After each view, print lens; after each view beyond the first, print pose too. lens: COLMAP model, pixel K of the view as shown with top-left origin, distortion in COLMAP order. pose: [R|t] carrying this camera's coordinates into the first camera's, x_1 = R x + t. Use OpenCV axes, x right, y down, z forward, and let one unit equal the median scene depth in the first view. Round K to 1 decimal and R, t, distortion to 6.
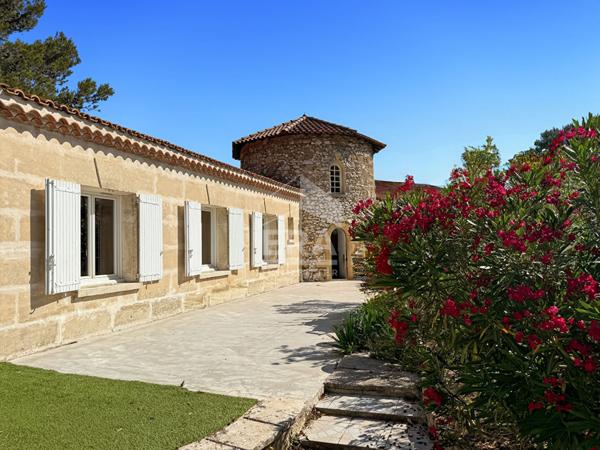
lens RADIAL K [[476.1, 0, 300.0], [0, 476.1, 225.0], [0, 0, 1]] dist [0.061866, -0.133193]
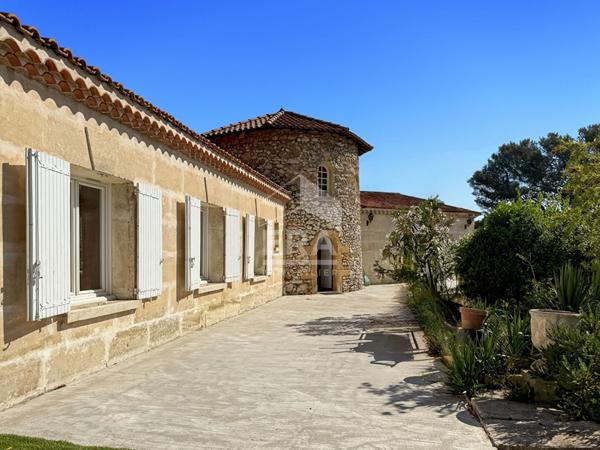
lens RADIAL K [[466.7, 0, 300.8], [0, 466.7, 256.8], [0, 0, 1]] dist [0.009125, -0.027158]
pose [[0.983110, 0.010539, 0.182713, -0.224876], [-0.018679, 0.998905, 0.042887, 0.015788], [-0.182061, -0.045575, 0.982230, 0.237868]]
